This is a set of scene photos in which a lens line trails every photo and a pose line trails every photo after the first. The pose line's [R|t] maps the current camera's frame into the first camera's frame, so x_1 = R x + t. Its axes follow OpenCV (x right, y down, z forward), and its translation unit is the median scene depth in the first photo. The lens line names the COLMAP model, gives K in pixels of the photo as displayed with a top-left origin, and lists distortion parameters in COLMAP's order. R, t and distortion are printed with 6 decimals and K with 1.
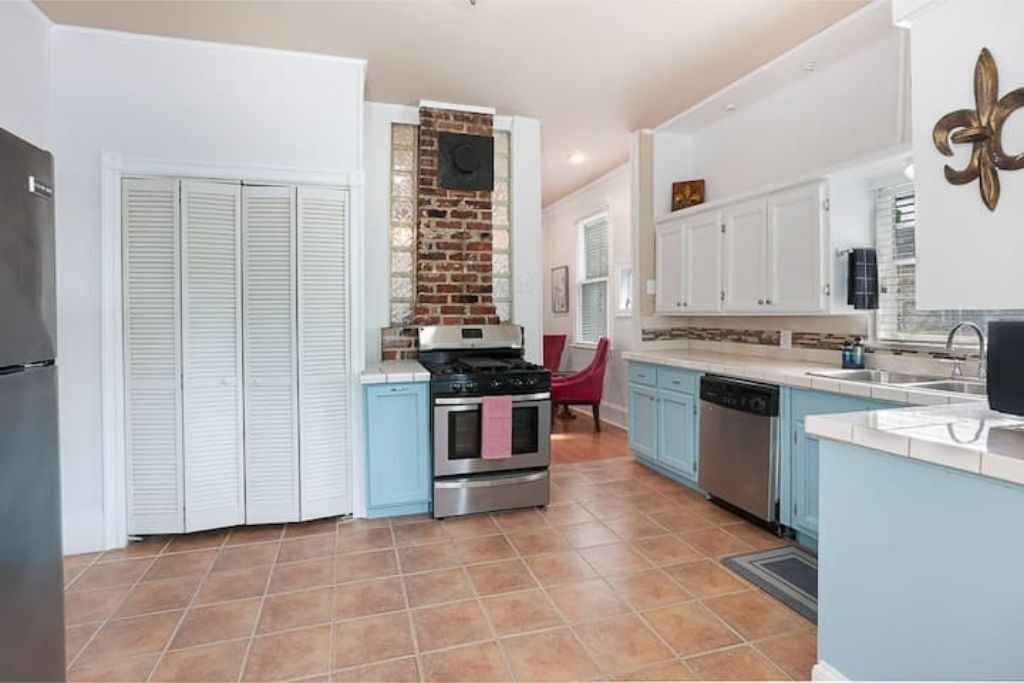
lens RADIAL K [[491.0, 0, 511.6], [0, 491.0, 313.6], [0, 0, 1]] dist [-0.048230, 0.000364]
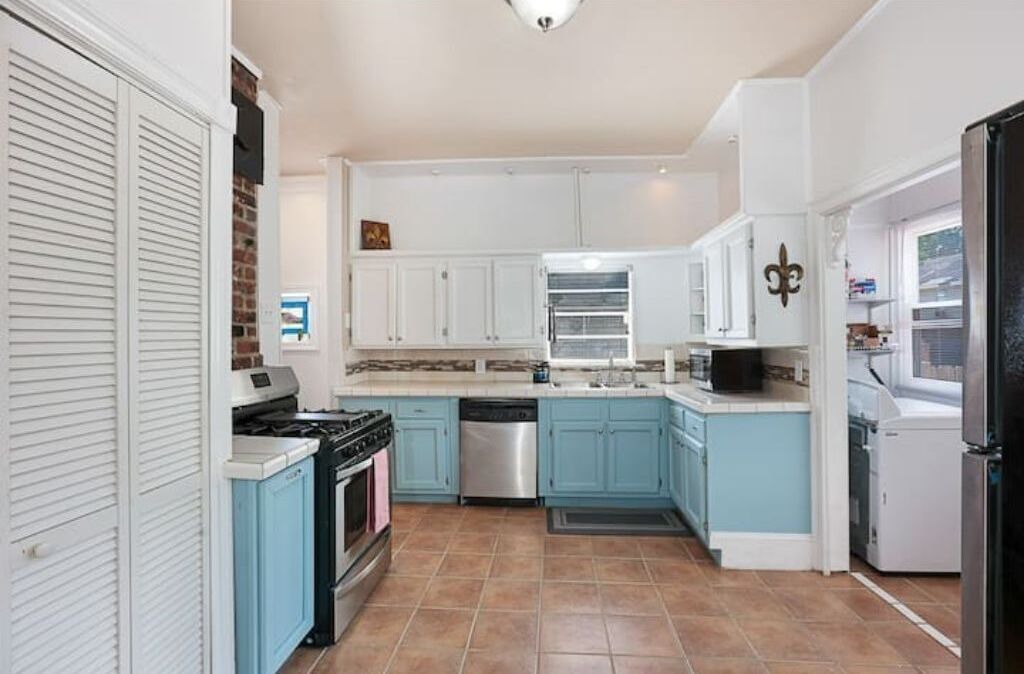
lens RADIAL K [[465.3, 0, 512.0], [0, 465.3, 337.0], [0, 0, 1]] dist [-0.049298, 0.000073]
pose [[0.394294, 0.004408, 0.918974, -0.518035], [0.005966, 0.999955, -0.007356, -0.014591], [-0.918965, 0.008383, 0.394250, 0.388451]]
